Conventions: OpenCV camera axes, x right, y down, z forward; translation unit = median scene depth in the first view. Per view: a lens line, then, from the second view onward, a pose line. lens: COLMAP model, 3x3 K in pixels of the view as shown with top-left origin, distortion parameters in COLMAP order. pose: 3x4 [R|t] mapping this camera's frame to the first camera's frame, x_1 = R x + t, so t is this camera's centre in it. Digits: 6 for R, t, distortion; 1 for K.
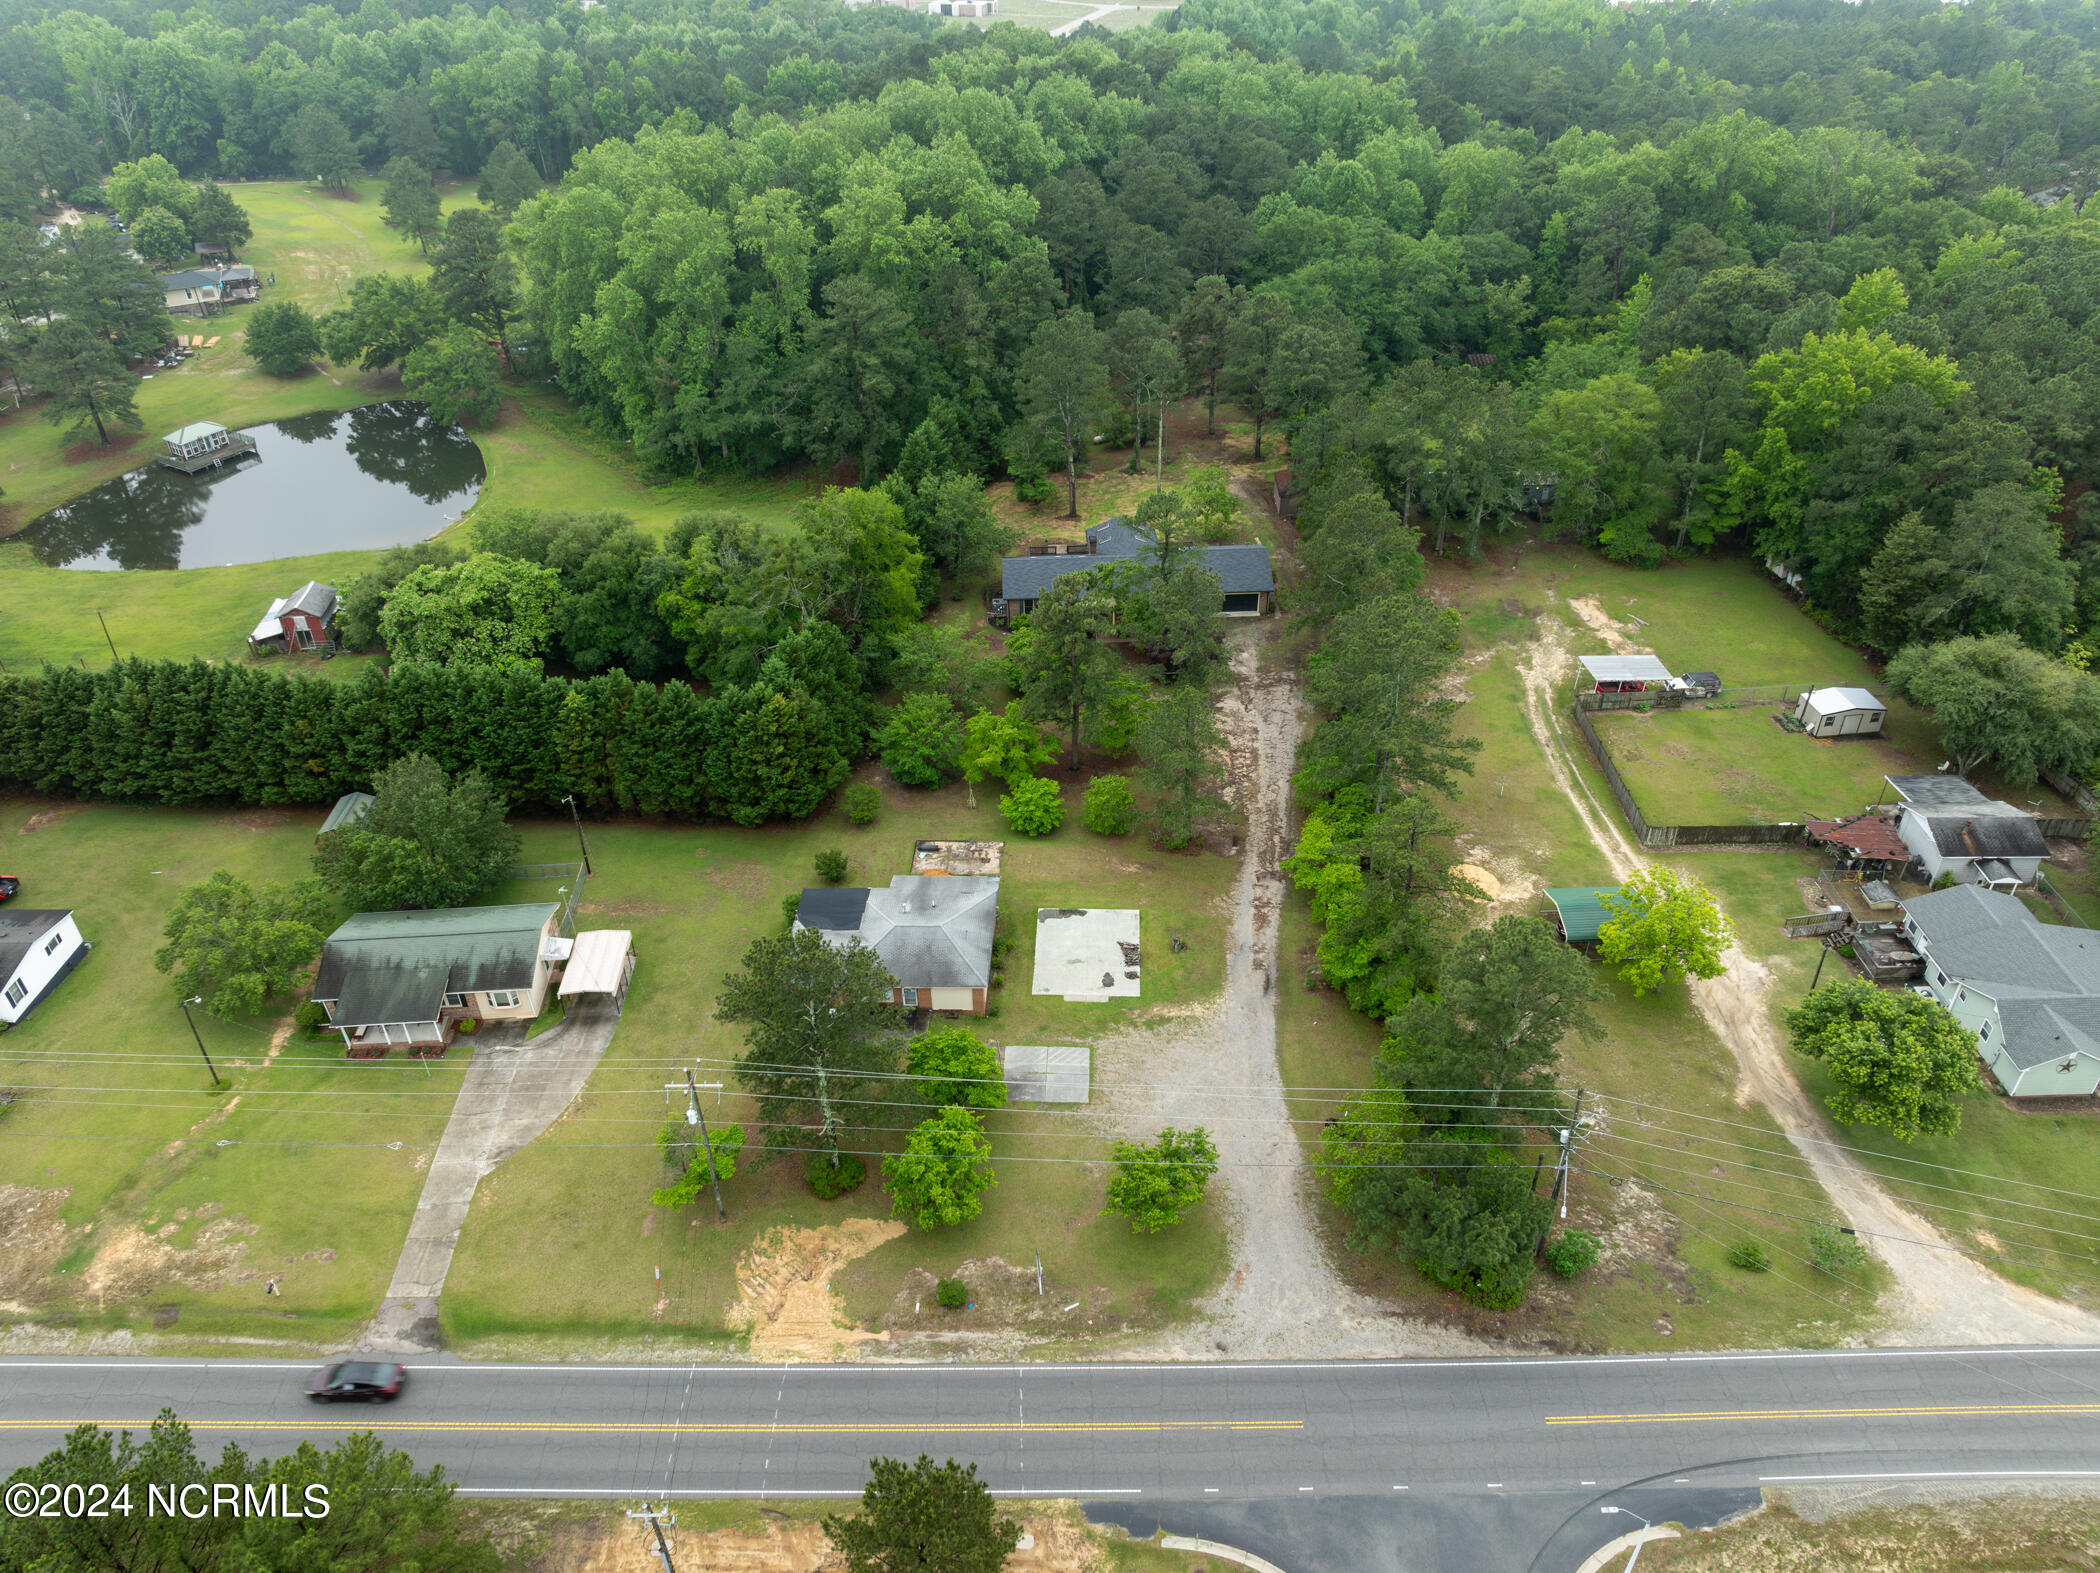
lens RADIAL K [[1477.7, 0, 1051.7], [0, 1477.7, 793.3], [0, 0, 1]] dist [-0.046883, 0.015849]
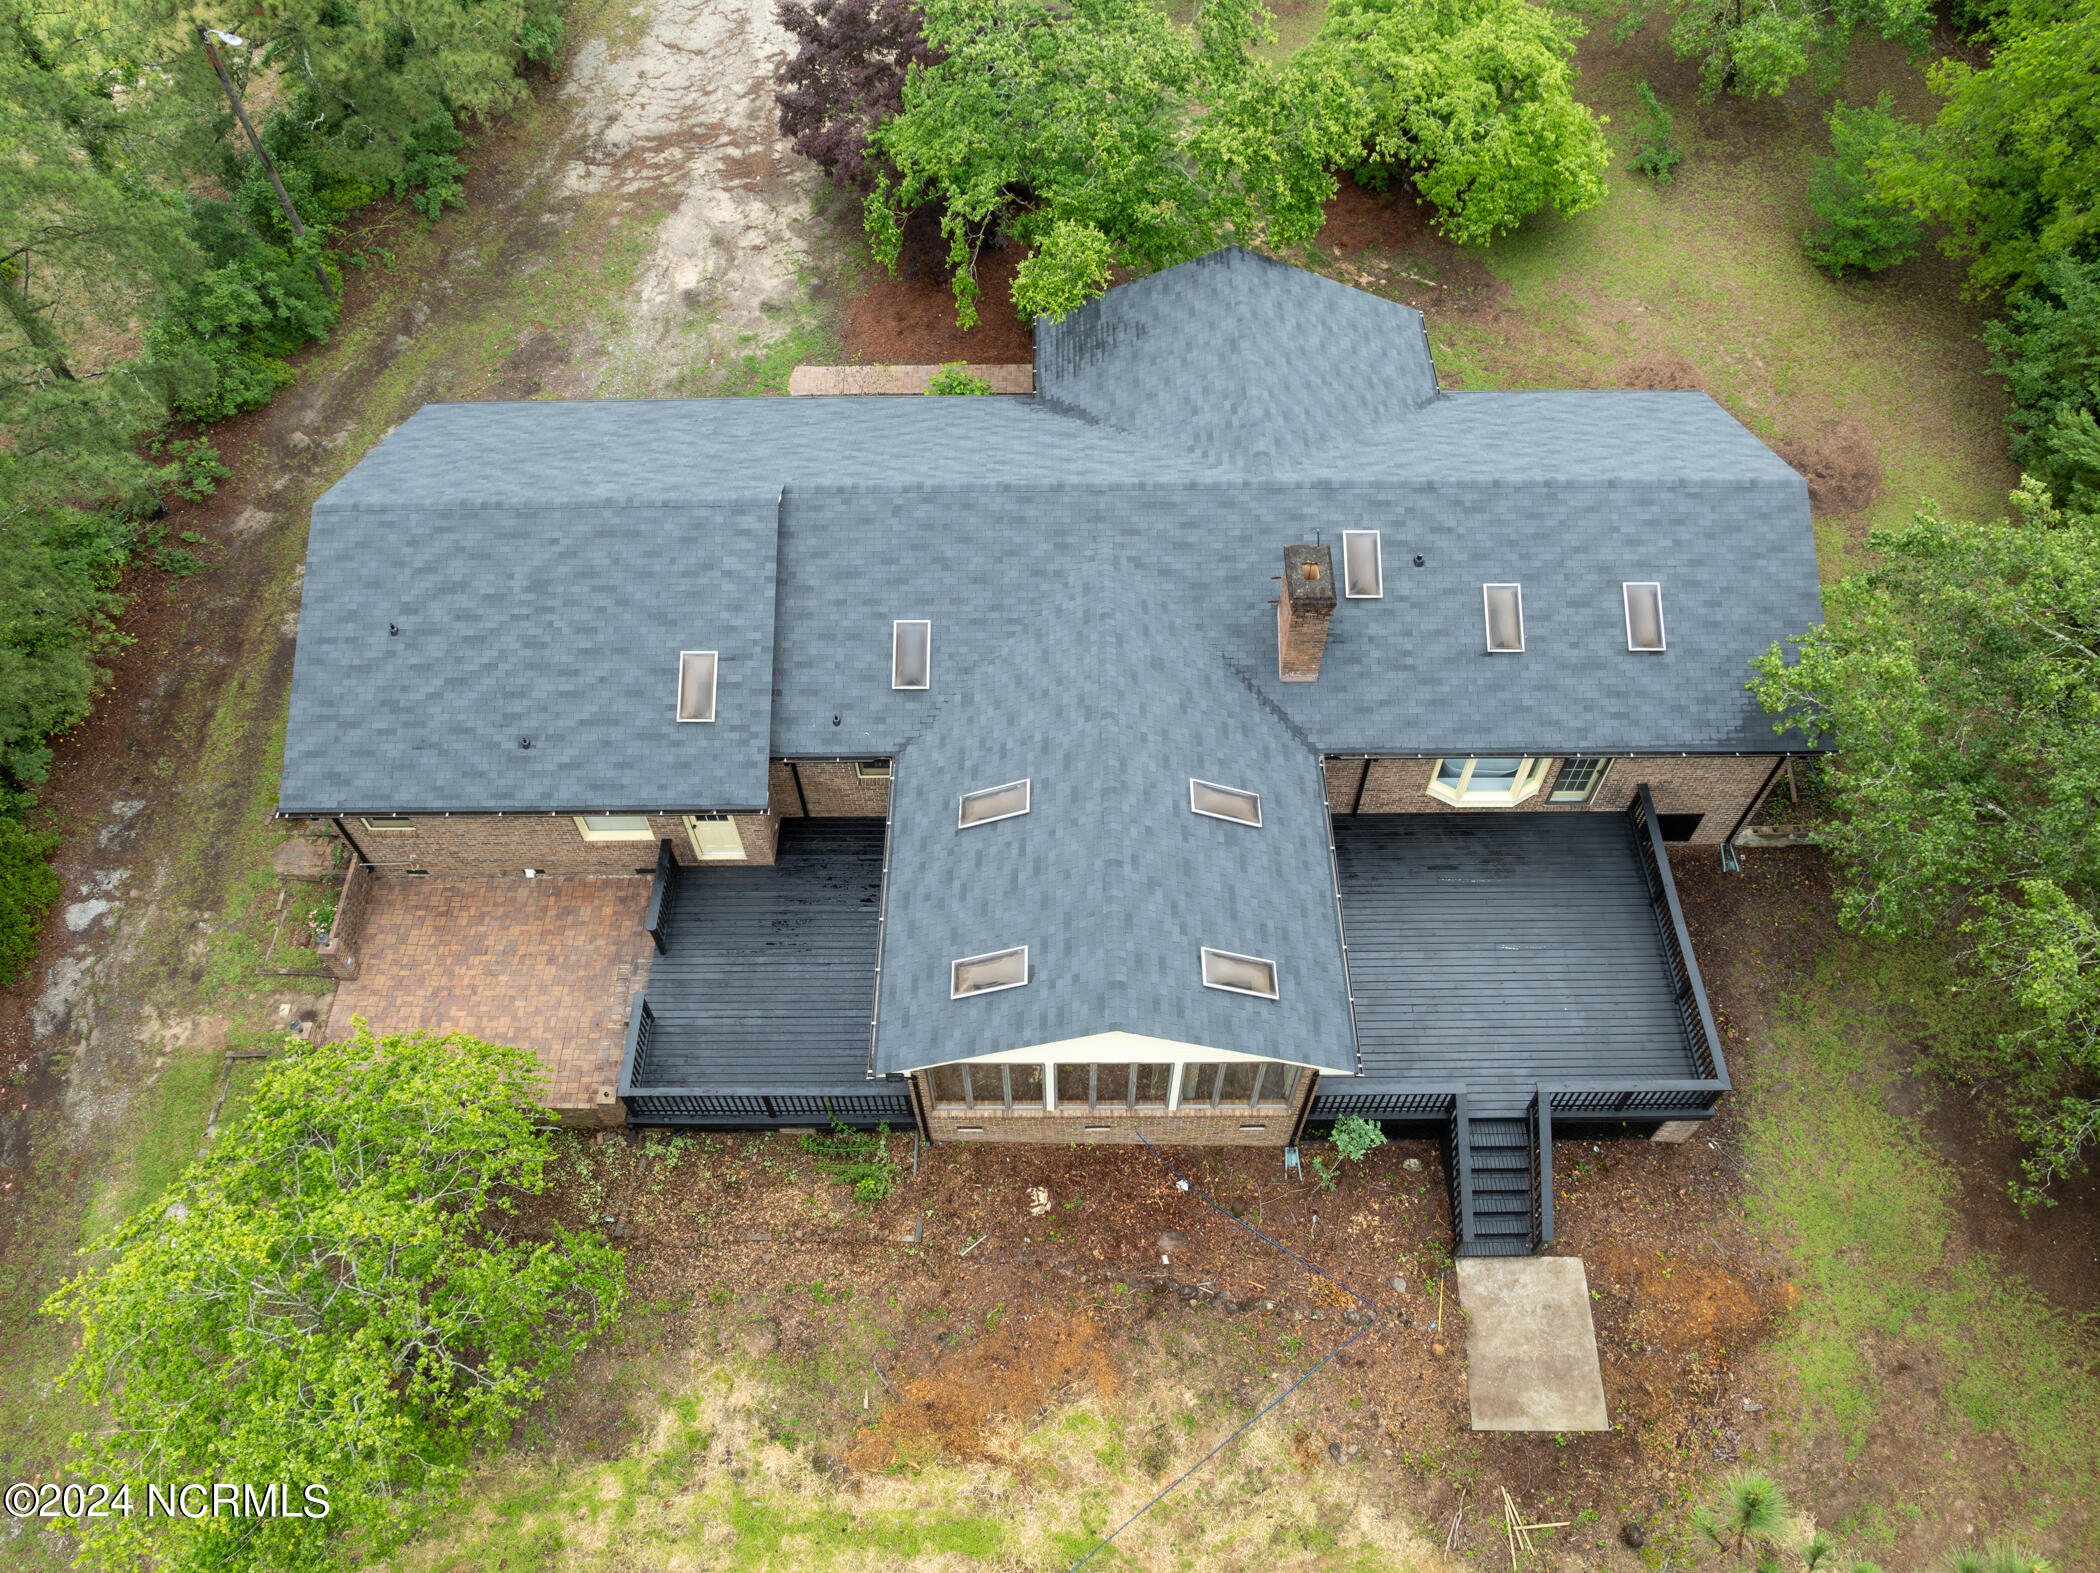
lens RADIAL K [[1477.7, 0, 1046.9], [0, 1477.7, 796.5], [0, 0, 1]] dist [-0.046883, 0.015849]
pose [[-0.998731, -0.012648, 0.048741, 0.064815], [0.048882, -0.011051, 0.998743, -0.447335], [-0.012094, 0.999859, 0.011655, 1.365342]]
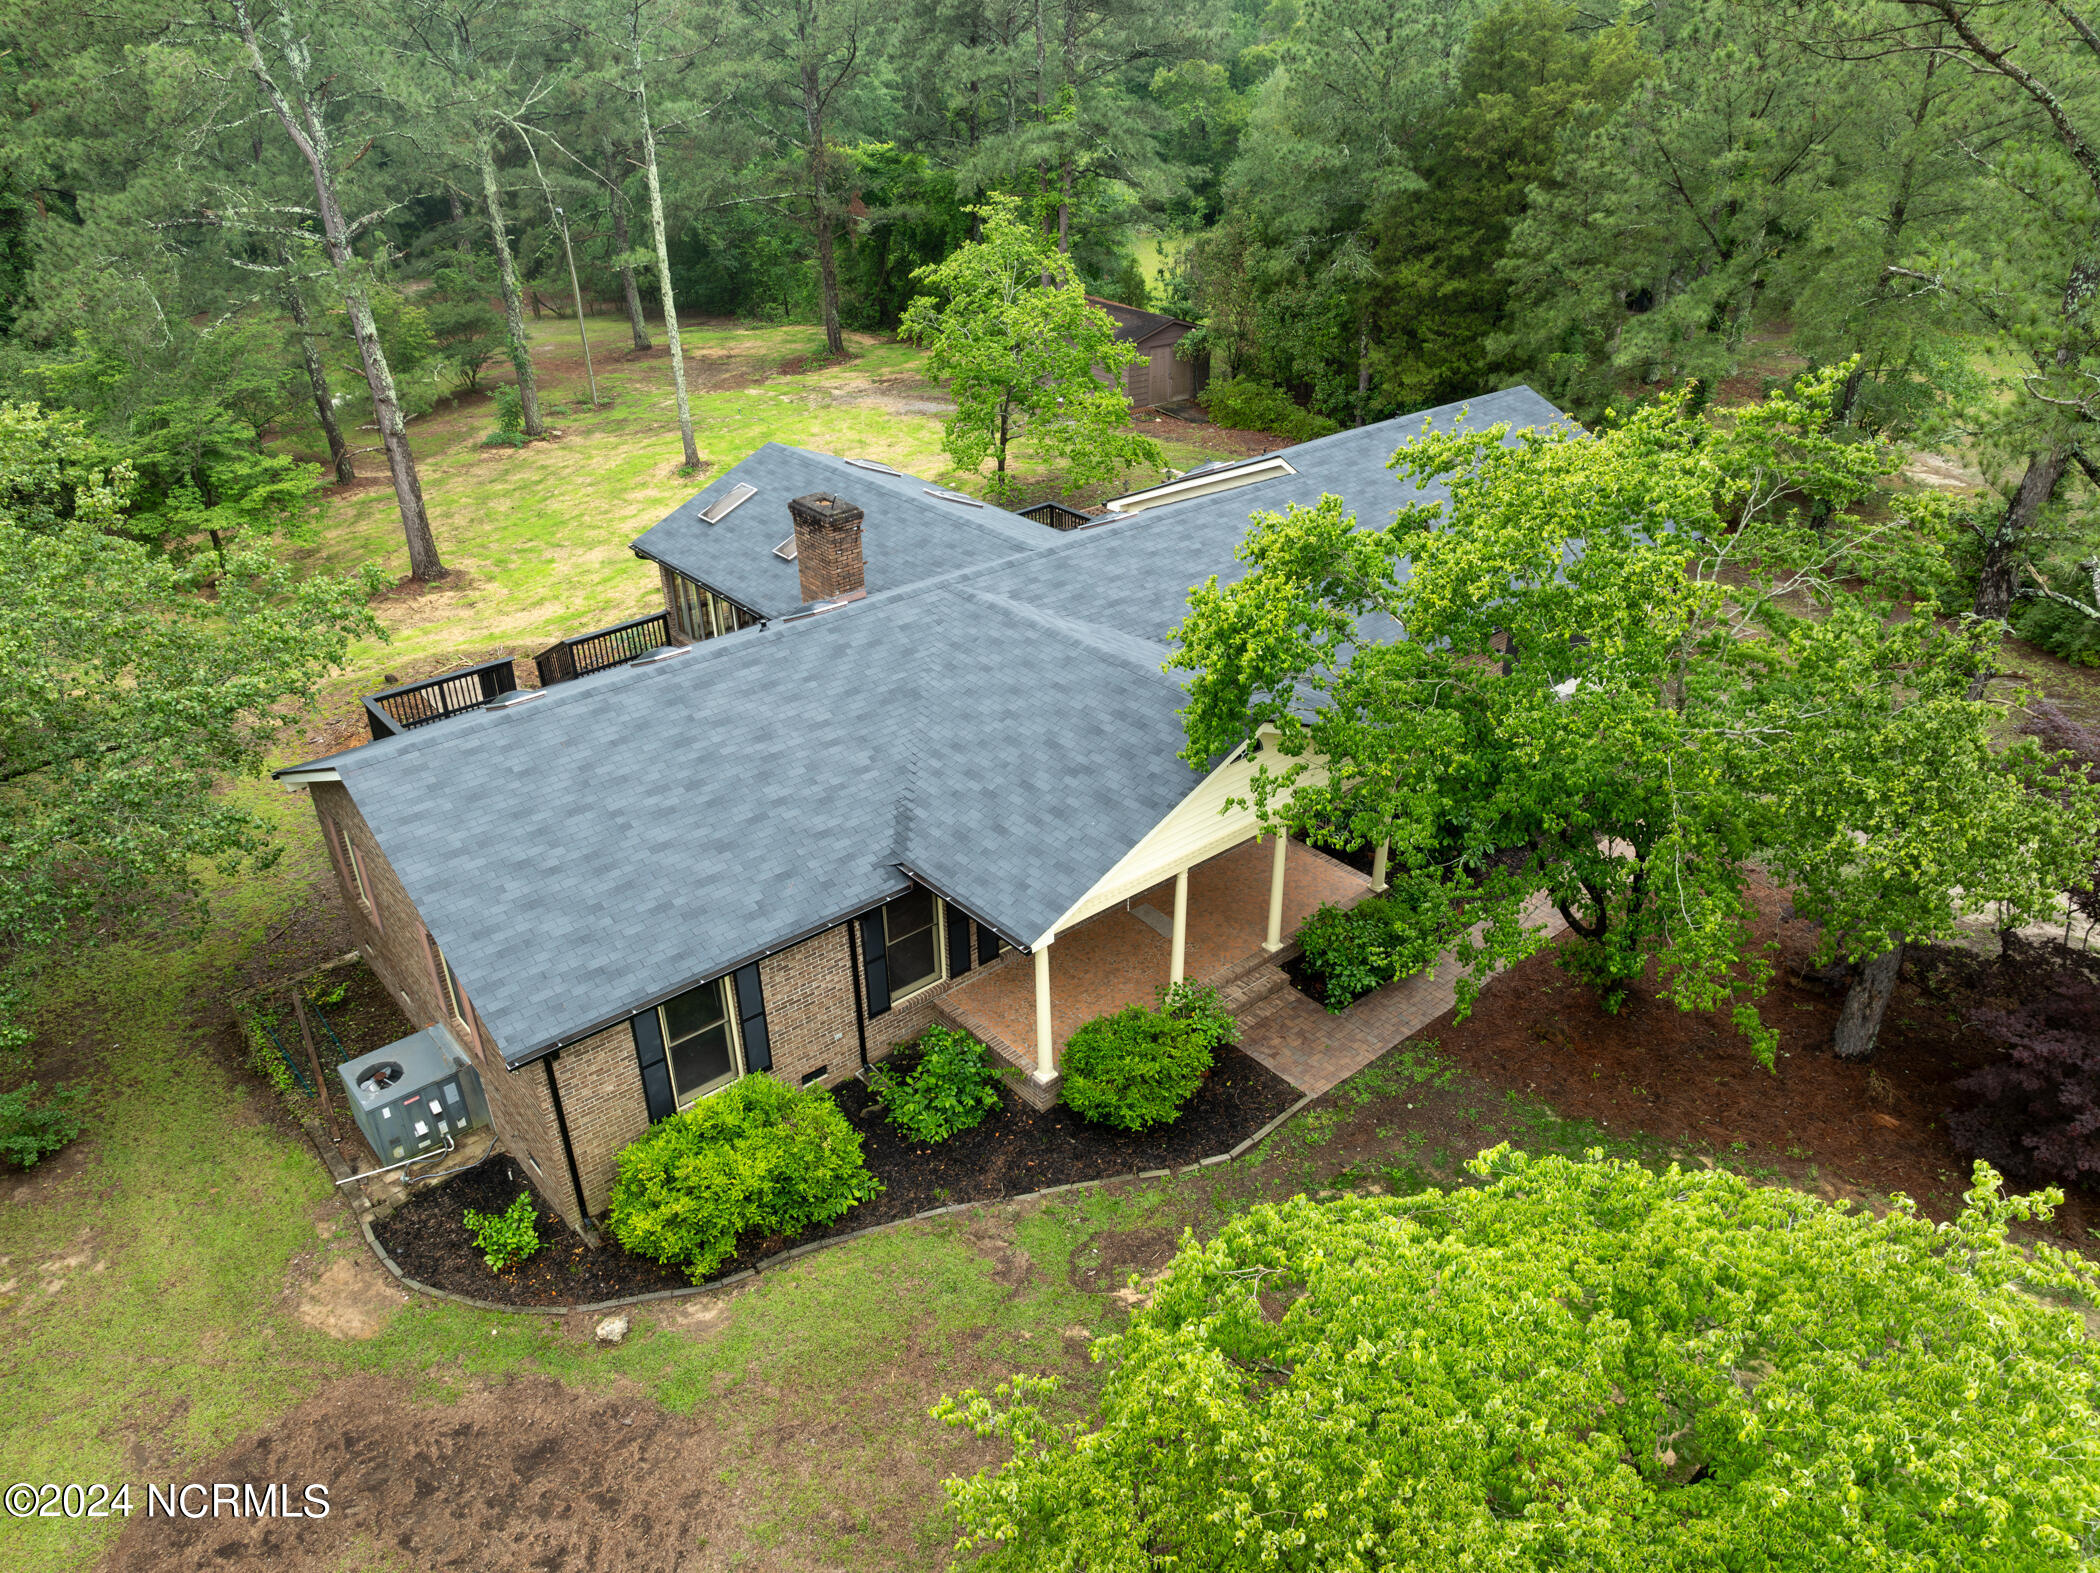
lens RADIAL K [[1477.7, 0, 1051.5], [0, 1477.7, 794.1], [0, 0, 1]] dist [-0.046883, 0.015849]
pose [[0.785944, -0.296825, 0.542390, -0.071492], [0.358859, 0.933346, -0.009223, -0.174105], [-0.503500, 0.201890, 0.840076, 1.135569]]
